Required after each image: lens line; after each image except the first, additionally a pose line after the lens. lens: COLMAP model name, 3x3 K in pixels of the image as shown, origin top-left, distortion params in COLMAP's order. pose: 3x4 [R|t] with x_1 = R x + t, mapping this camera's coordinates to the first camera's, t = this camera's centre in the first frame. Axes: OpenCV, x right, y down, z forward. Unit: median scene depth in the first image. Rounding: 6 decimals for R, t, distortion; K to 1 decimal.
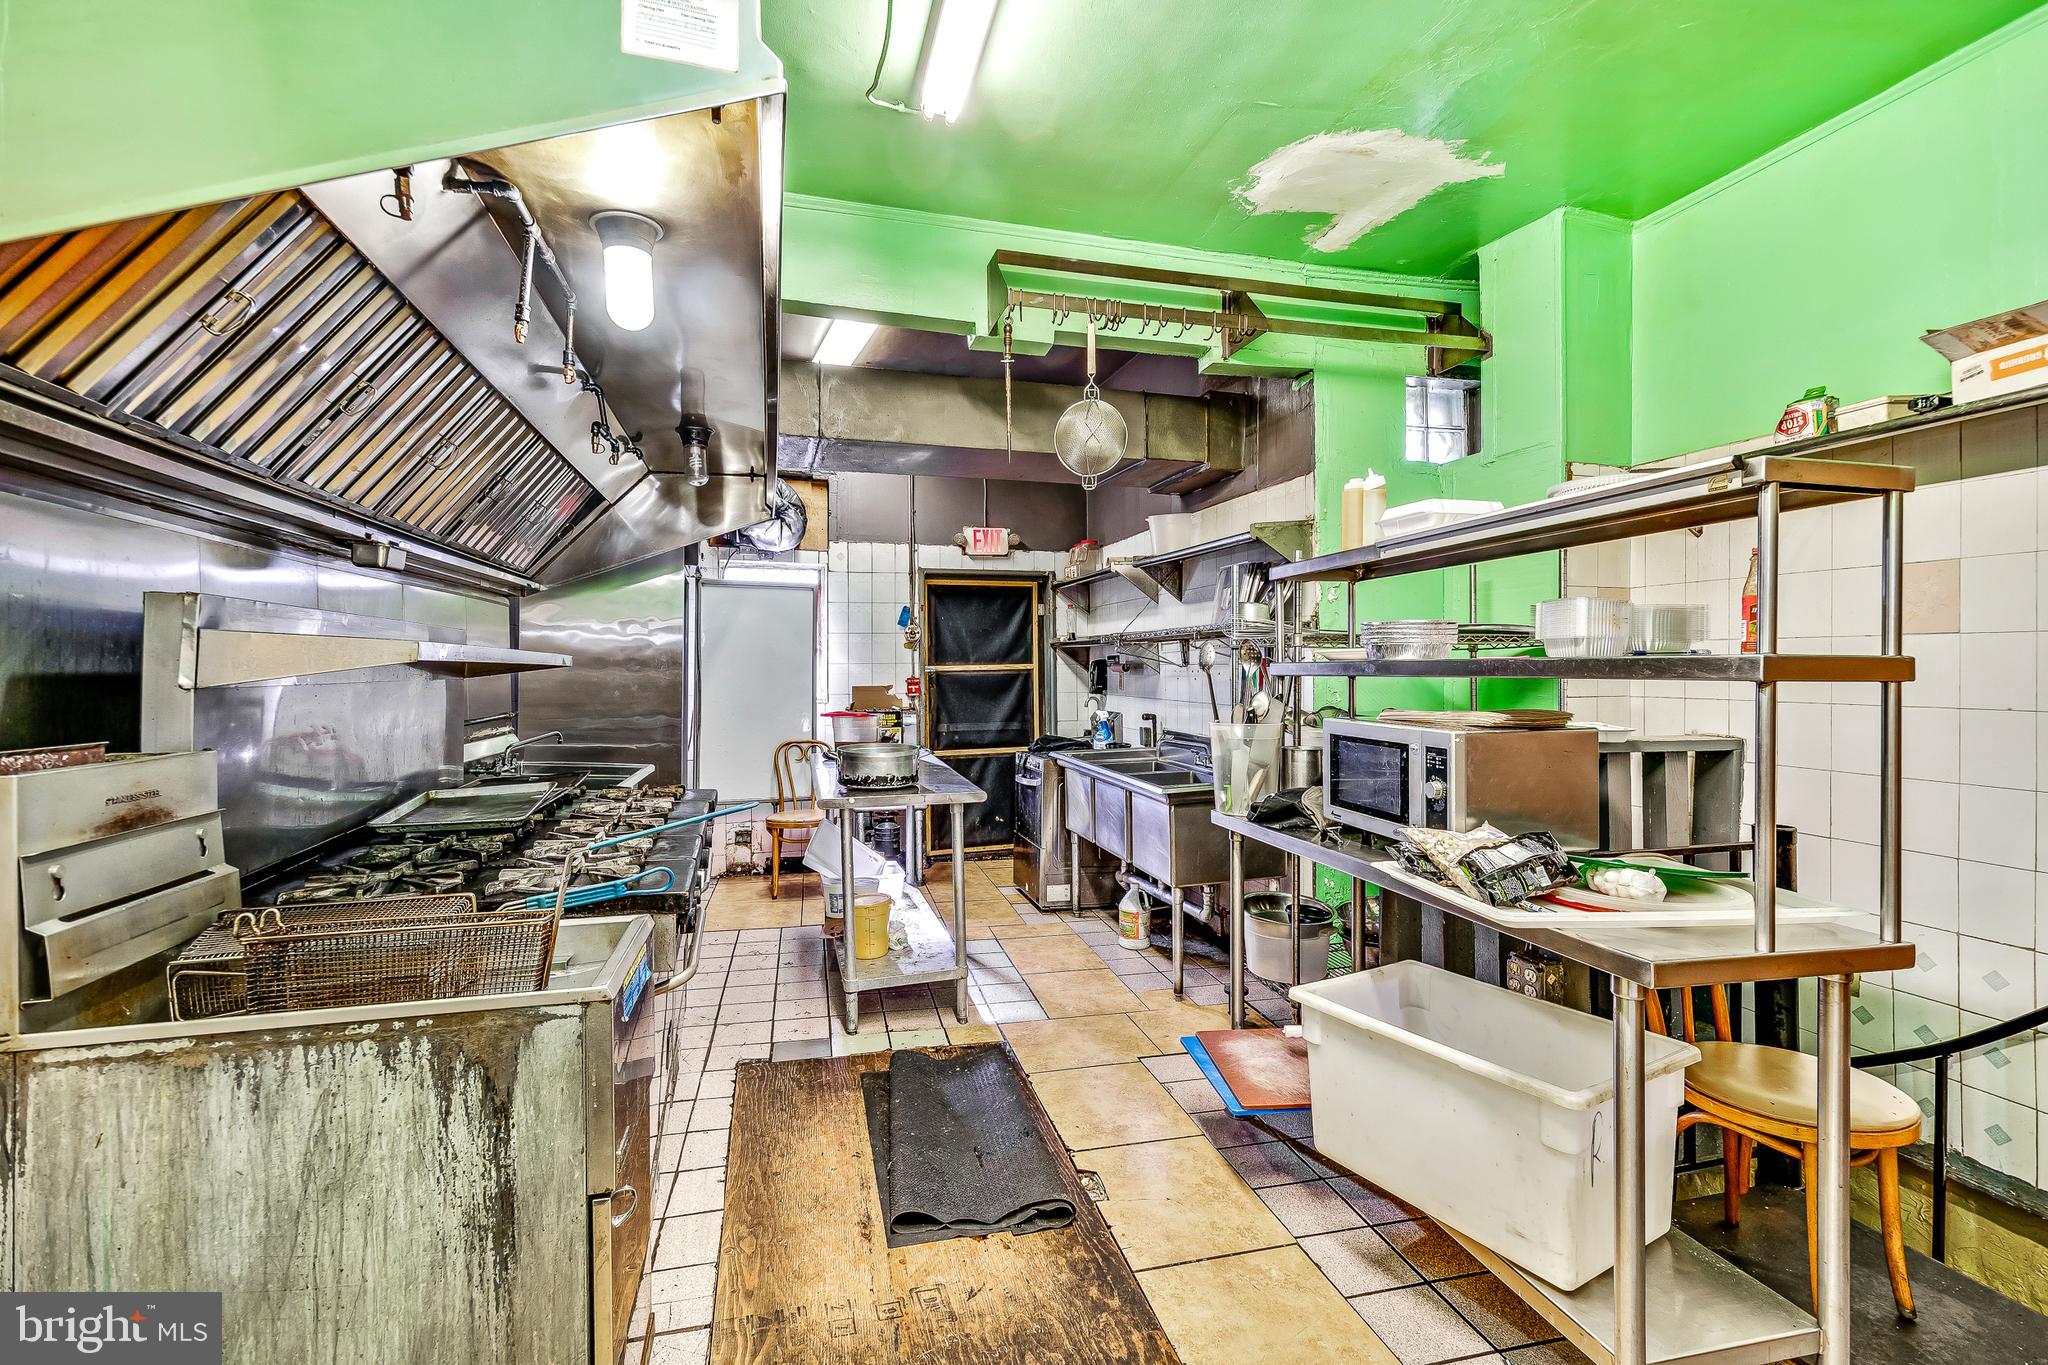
lens RADIAL K [[913.8, 0, 1006.5], [0, 913.8, 674.3], [0, 0, 1]] dist [0.017302, -0.003772]
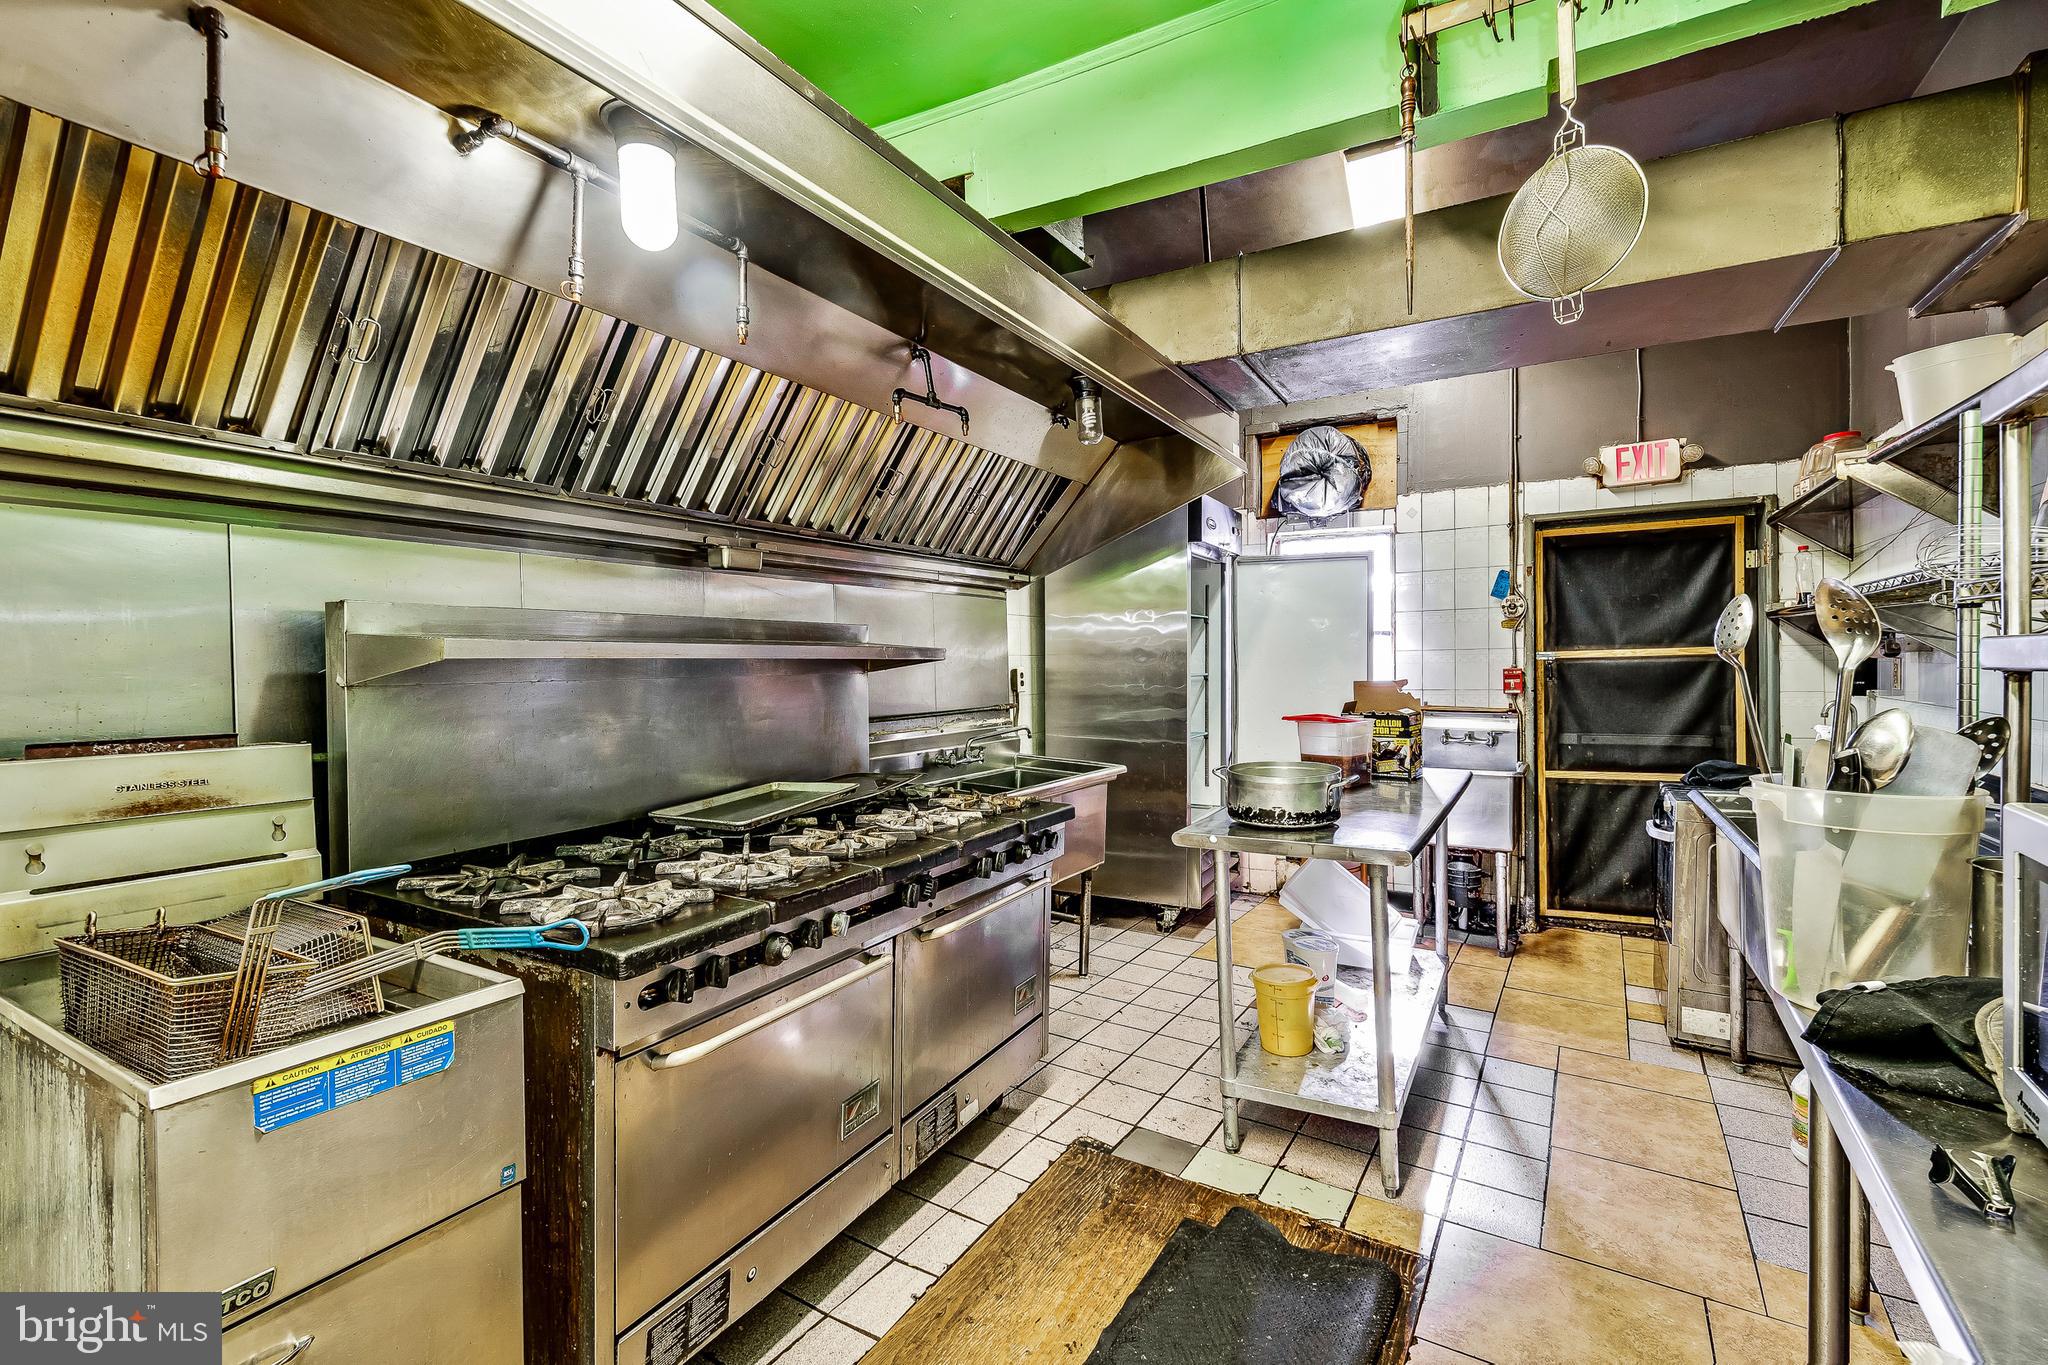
lens RADIAL K [[913.8, 0, 1029.6], [0, 913.8, 686.3], [0, 0, 1]] dist [0.017302, -0.003772]
pose [[0.715892, 0.012233, -0.698103, 0.135413], [0.006371, 0.999690, 0.024051, -0.001759], [0.698182, -0.021666, 0.715593, 0.213659]]
